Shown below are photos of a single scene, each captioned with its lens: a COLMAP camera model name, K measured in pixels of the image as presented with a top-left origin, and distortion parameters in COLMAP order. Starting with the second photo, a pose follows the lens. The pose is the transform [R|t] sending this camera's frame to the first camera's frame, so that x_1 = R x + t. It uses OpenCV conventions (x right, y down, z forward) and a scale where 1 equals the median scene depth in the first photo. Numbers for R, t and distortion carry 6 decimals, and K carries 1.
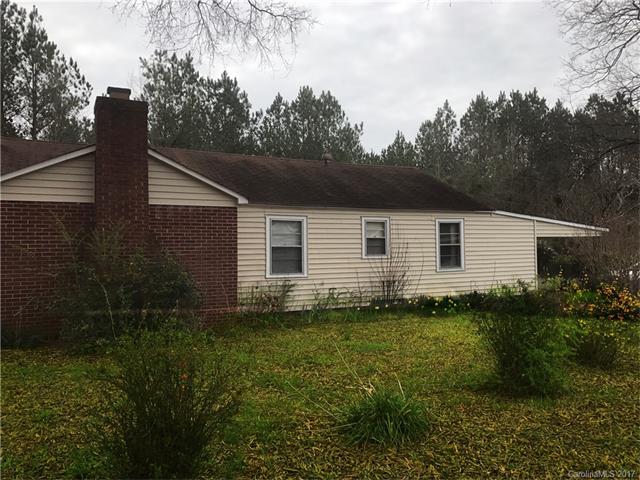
lens RADIAL K [[526.6, 0, 319.6], [0, 526.6, 239.2], [0, 0, 1]] dist [0.007952, 0.011742]
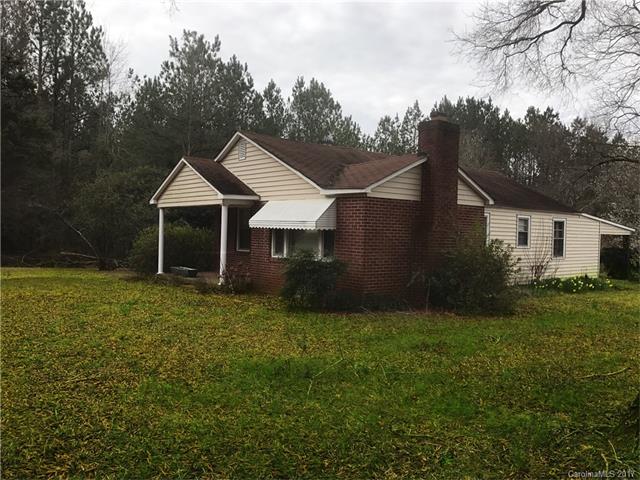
lens RADIAL K [[526.6, 0, 328.2], [0, 526.6, 257.9], [0, 0, 1]] dist [0.007952, 0.011742]
pose [[0.973272, 0.025039, 0.228287, -0.179407], [-0.040559, 0.997154, 0.063550, -0.000149], [-0.226046, -0.071111, 0.971518, -0.044637]]
